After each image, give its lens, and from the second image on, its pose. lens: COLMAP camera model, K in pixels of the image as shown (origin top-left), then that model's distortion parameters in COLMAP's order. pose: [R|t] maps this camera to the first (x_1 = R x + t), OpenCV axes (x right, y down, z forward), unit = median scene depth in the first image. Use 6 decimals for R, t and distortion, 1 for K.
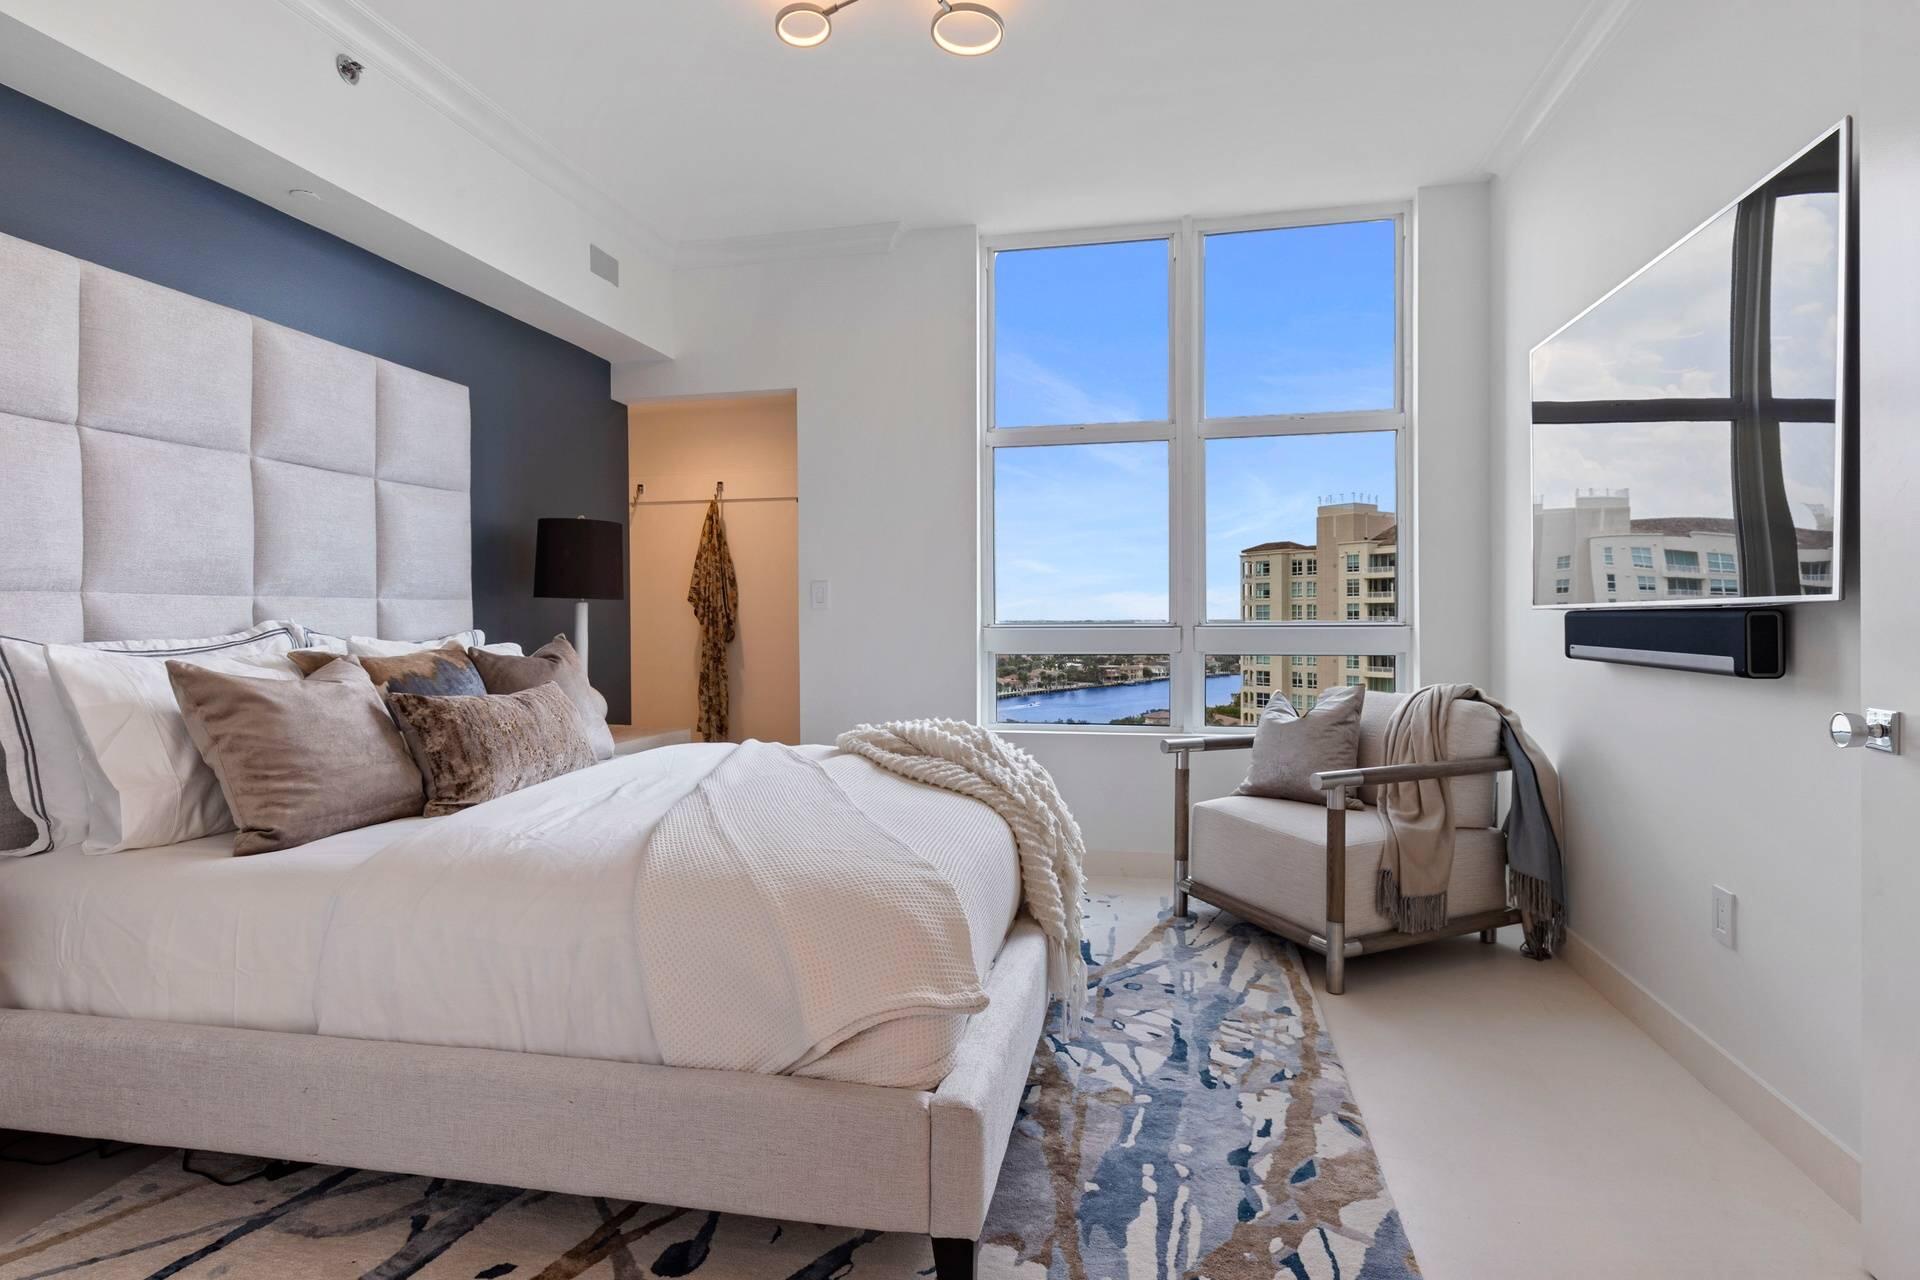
lens RADIAL K [[986.3, 0, 954.6], [0, 986.3, 622.3], [0, 0, 1]] dist [0.007929, -0.001337]
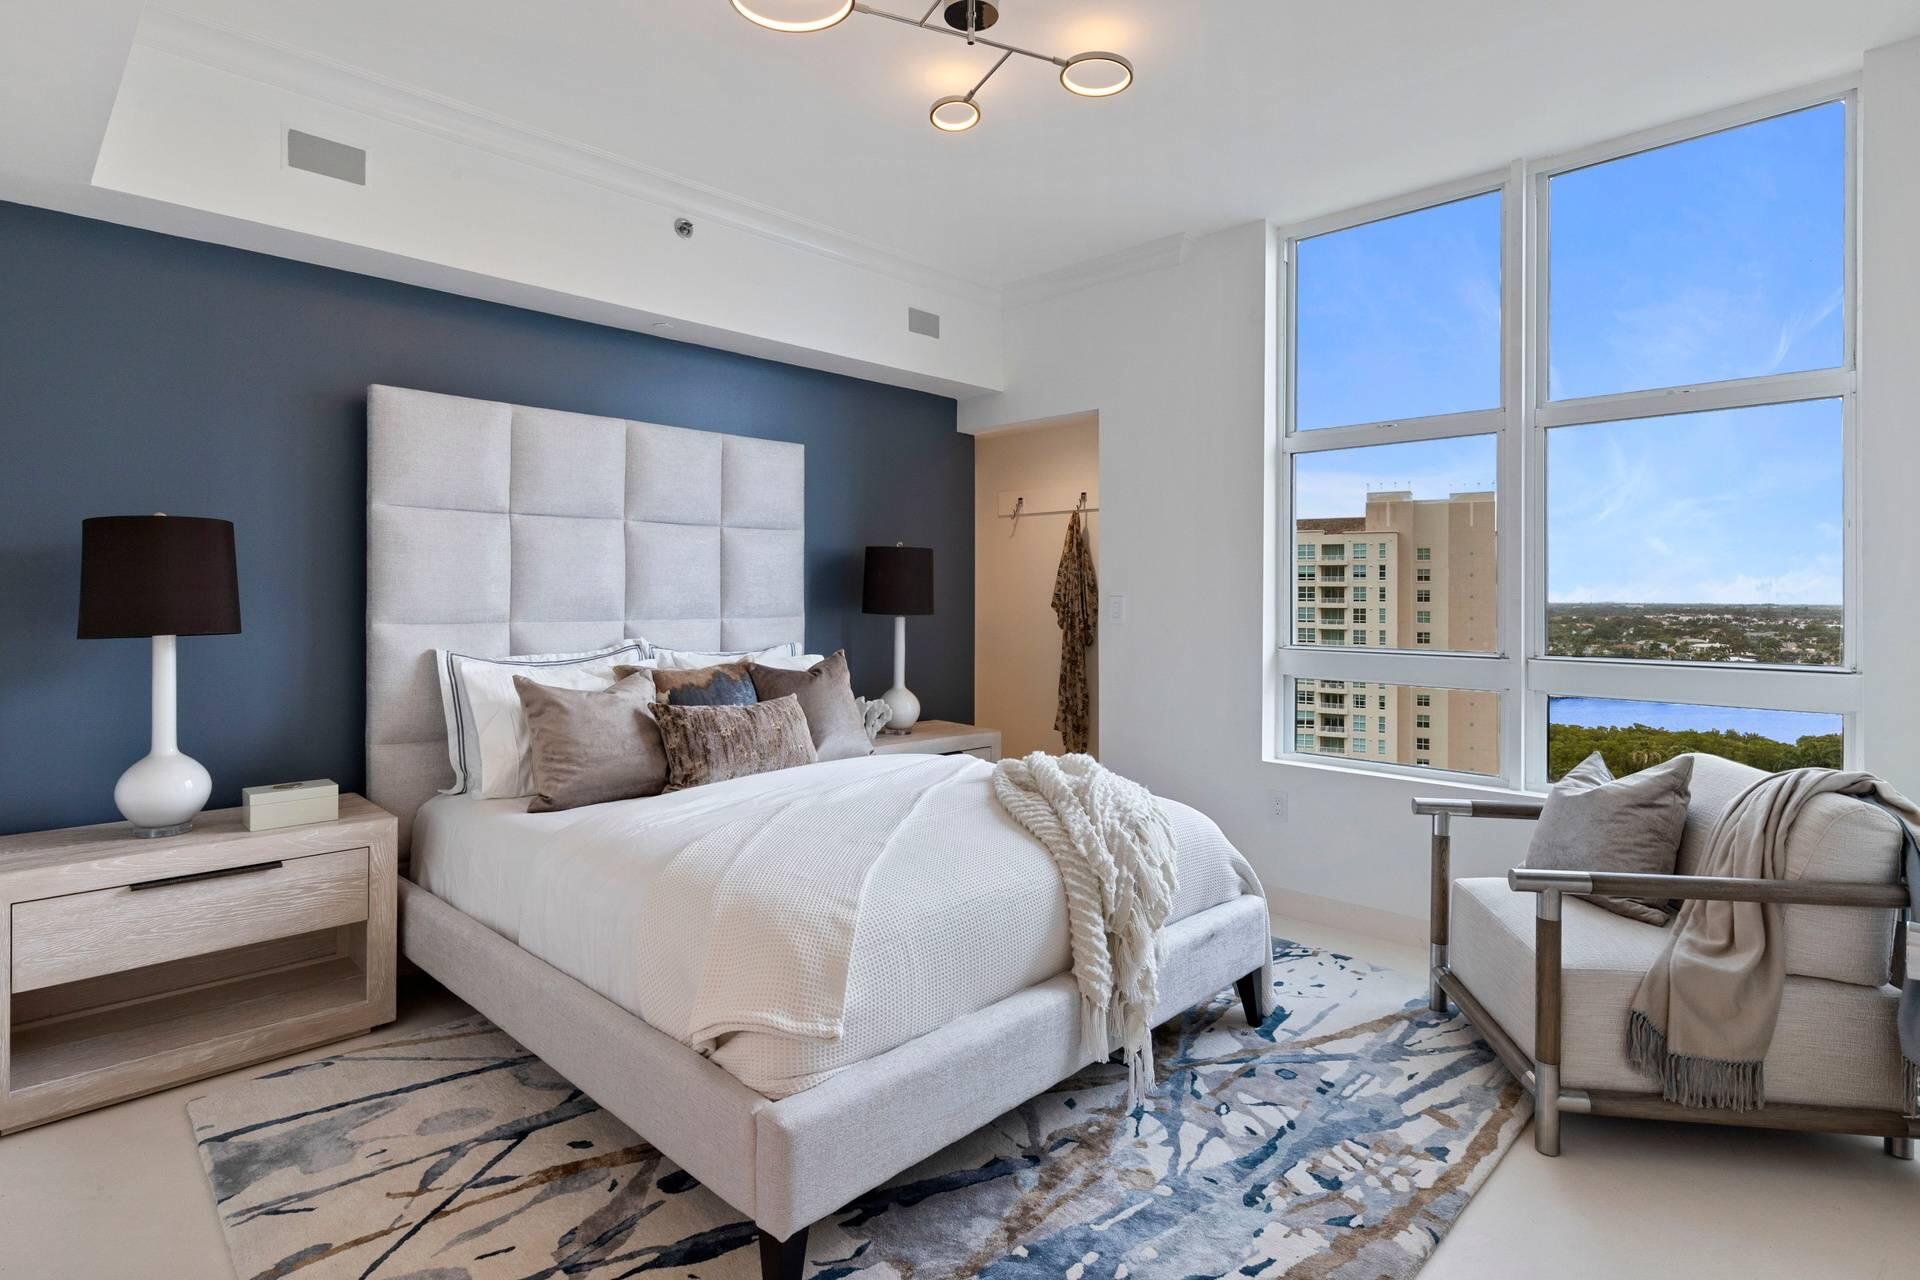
lens RADIAL K [[986.3, 0, 928.1], [0, 986.3, 591.7], [0, 0, 1]] dist [0.007929, -0.001337]
pose [[0.835958, 0.005384, -0.548767, 0.394782], [-0.008779, 0.999955, -0.003564, -0.062903], [0.548723, 0.007797, 0.835968, 0.065081]]
